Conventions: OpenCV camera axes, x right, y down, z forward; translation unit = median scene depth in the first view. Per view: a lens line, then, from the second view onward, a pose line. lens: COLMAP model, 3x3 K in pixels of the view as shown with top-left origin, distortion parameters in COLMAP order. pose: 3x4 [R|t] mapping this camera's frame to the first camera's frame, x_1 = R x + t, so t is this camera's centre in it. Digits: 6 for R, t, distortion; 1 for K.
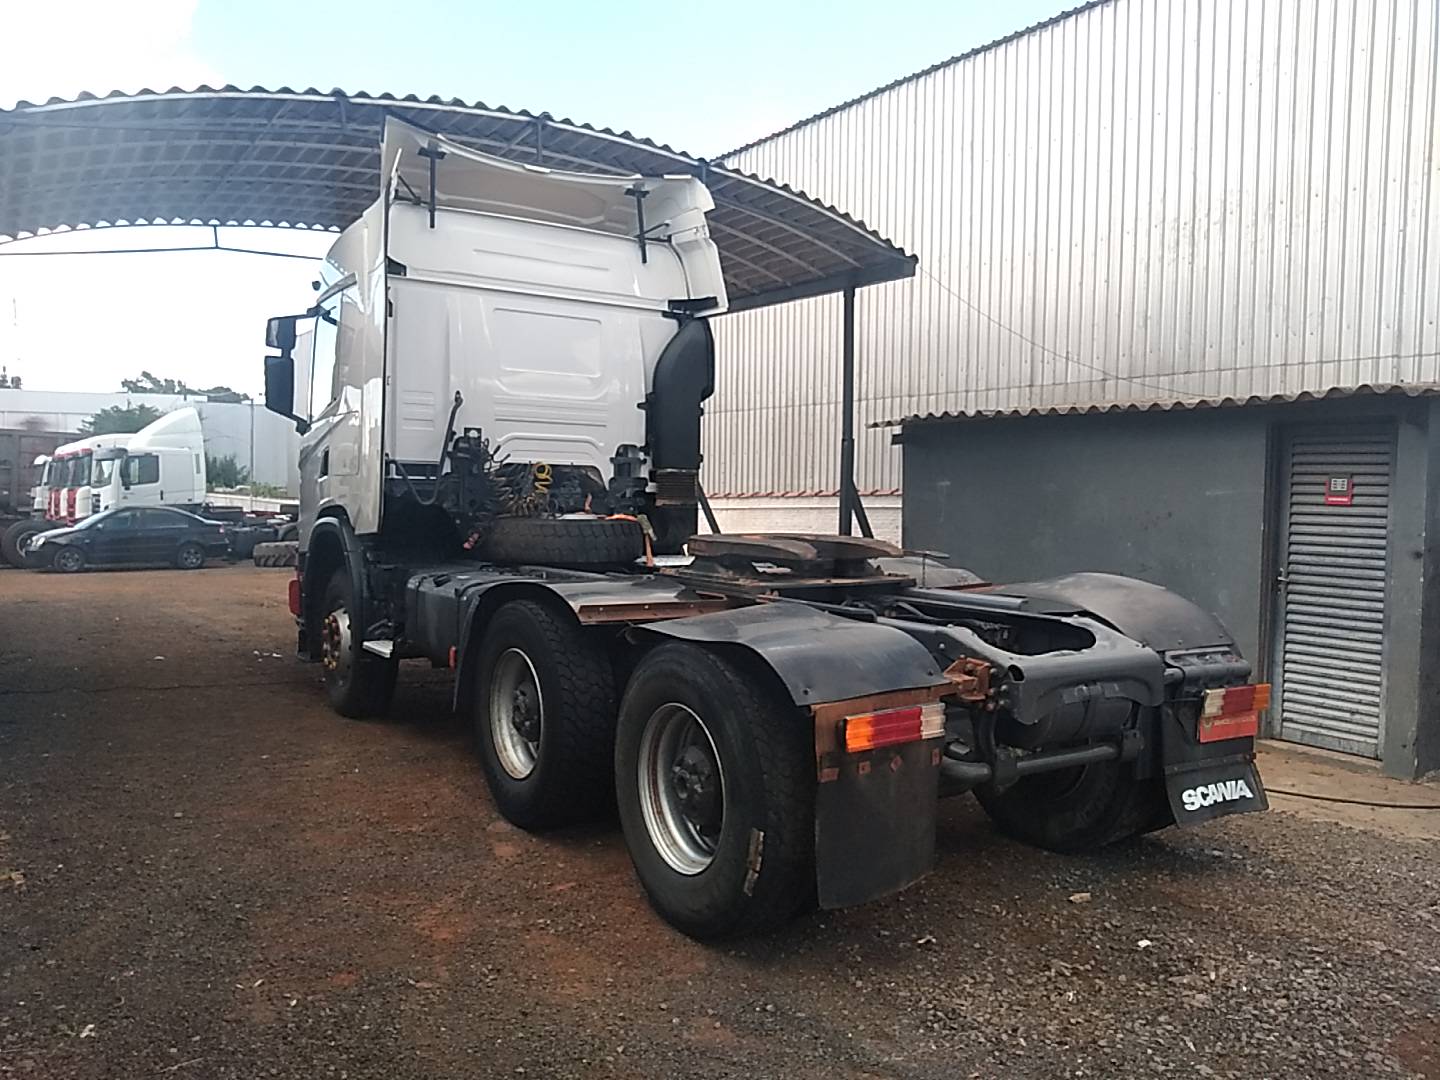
lens RADIAL K [[1135.4, 0, 726.8], [0, 1135.4, 546.8], [0, 0, 1]] dist [0.107784, -0.260311]
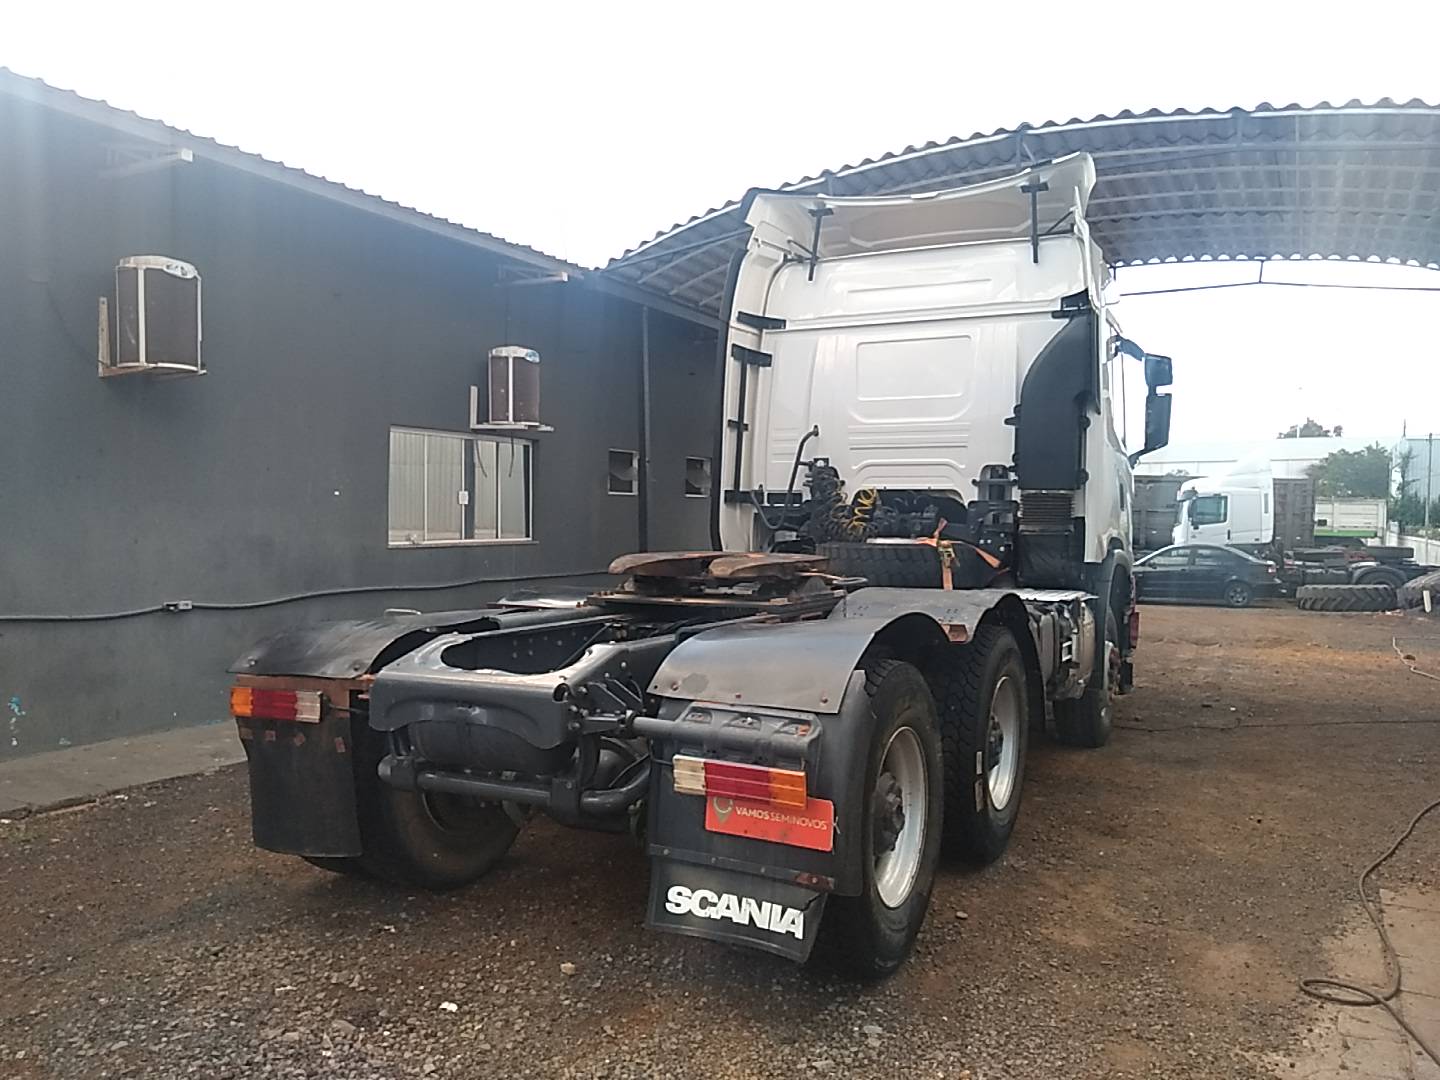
lens RADIAL K [[1137.9, 0, 727.7], [0, 1137.9, 541.2], [0, 0, 1]] dist [0.086532, -0.184861]
pose [[0.490385, 0.008557, -0.871464, 0.609628], [-0.047077, 0.998752, -0.016684, -0.003128], [0.870234, 0.049208, 0.490176, 0.364044]]
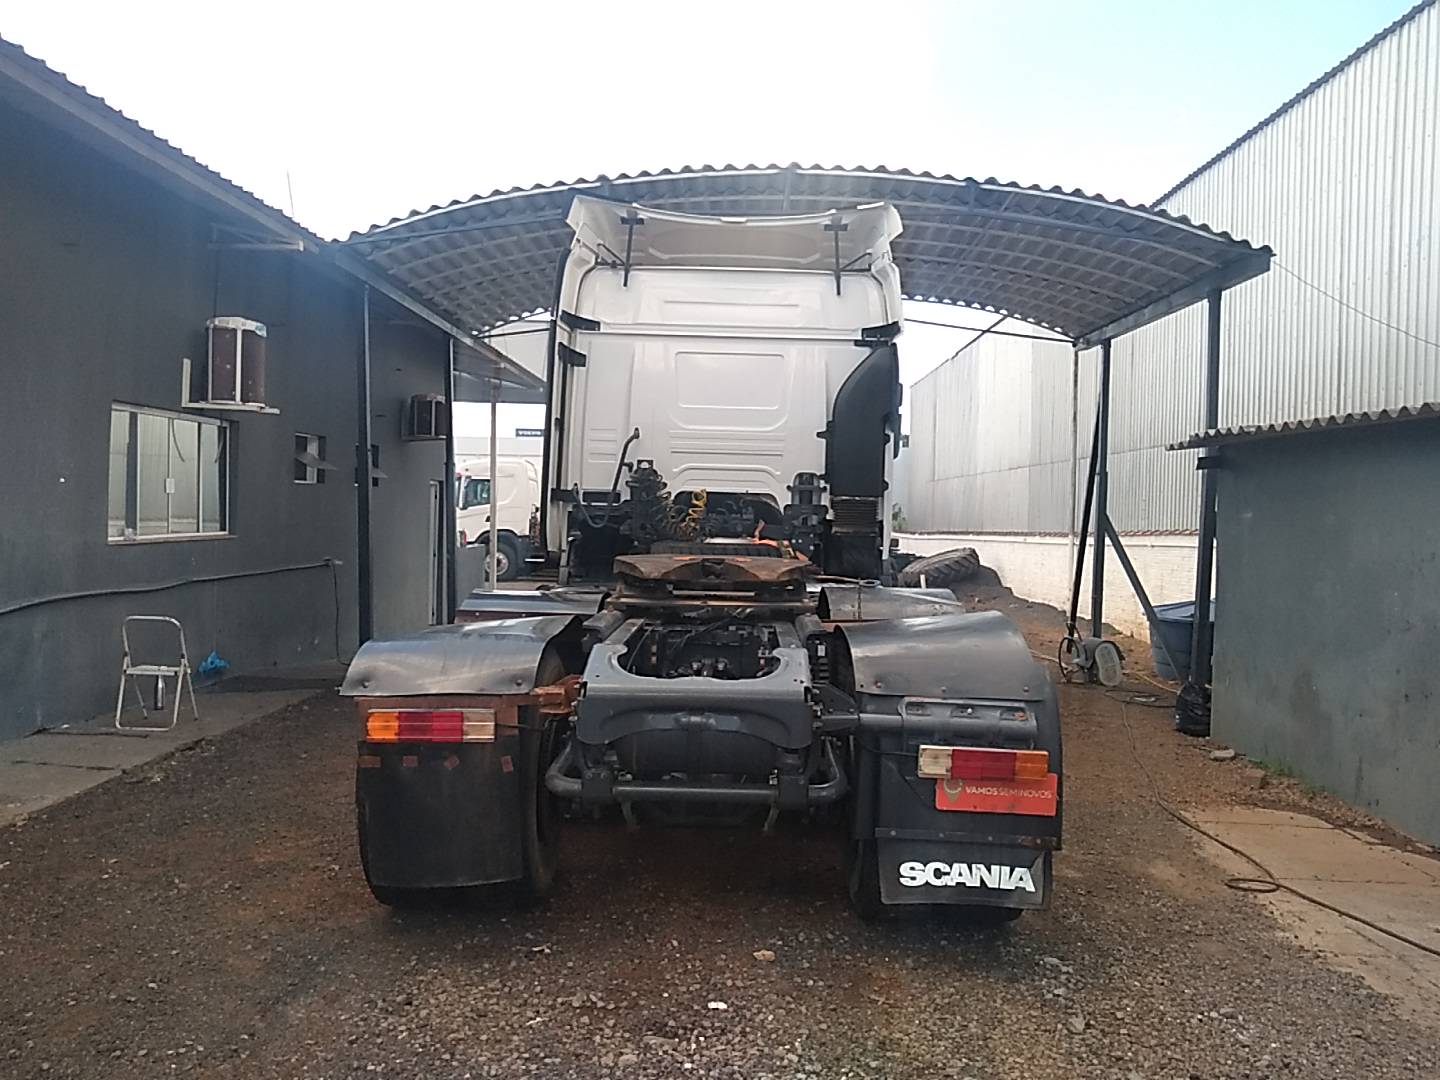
lens RADIAL K [[1137.9, 0, 727.7], [0, 1137.9, 541.2], [0, 0, 1]] dist [0.086532, -0.184861]
pose [[0.824992, 0.020417, -0.564776, 0.433390], [-0.041889, 0.998807, -0.025082, 0.000235], [0.563590, 0.044350, 0.824863, 0.117543]]
